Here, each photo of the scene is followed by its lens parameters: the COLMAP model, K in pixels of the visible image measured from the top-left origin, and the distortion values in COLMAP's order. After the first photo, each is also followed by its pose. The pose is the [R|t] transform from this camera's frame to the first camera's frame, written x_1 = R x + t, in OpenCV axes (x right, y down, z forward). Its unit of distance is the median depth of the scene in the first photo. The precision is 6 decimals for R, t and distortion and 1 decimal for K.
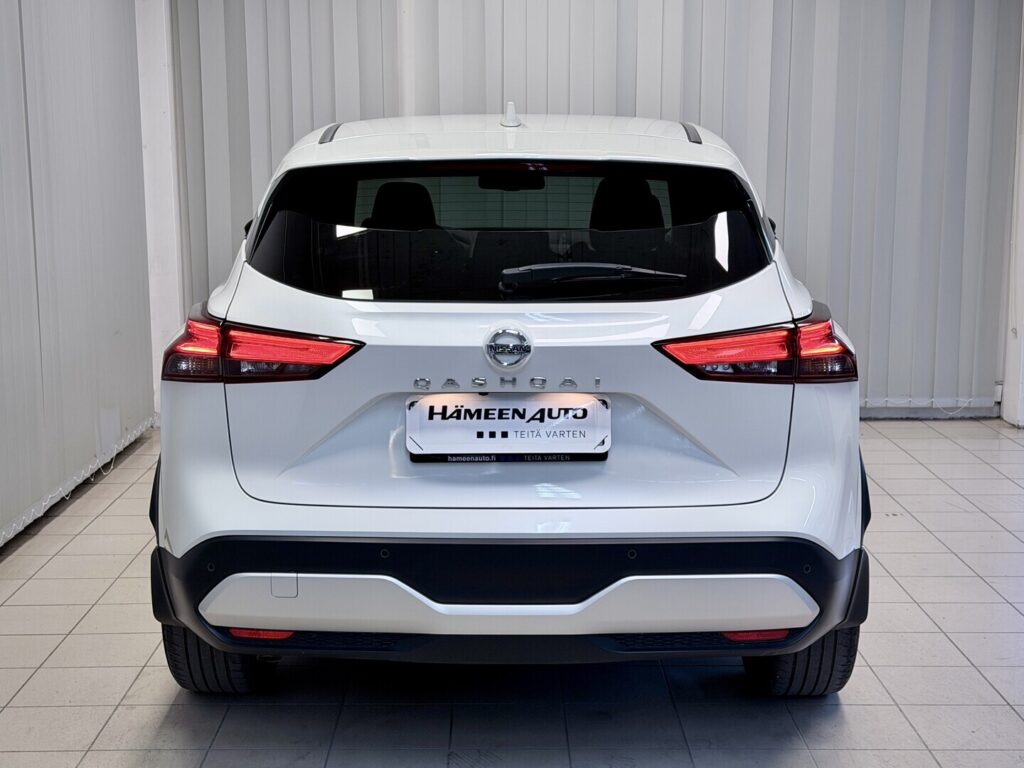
lens RADIAL K [[1465.0, 0, 512.0], [0, 1465.0, 384.0], [0, 0, 1]] dist [0.197731, -0.010319]
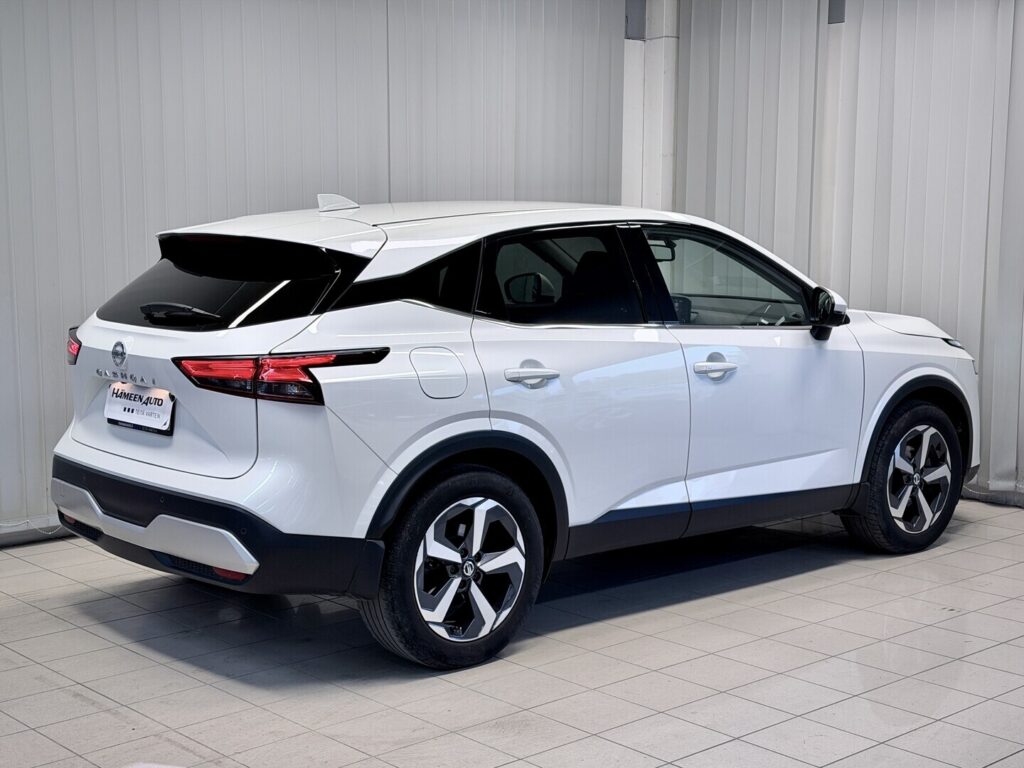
lens RADIAL K [[1465.0, 0, 512.0], [0, 1465.0, 384.0], [0, 0, 1]] dist [0.197731, -0.010319]
pose [[0.671720, 0.093226, -0.734916, 1.399706], [-0.123591, 0.992249, 0.012906, -0.062621], [0.730423, 0.082160, 0.678035, 0.232185]]
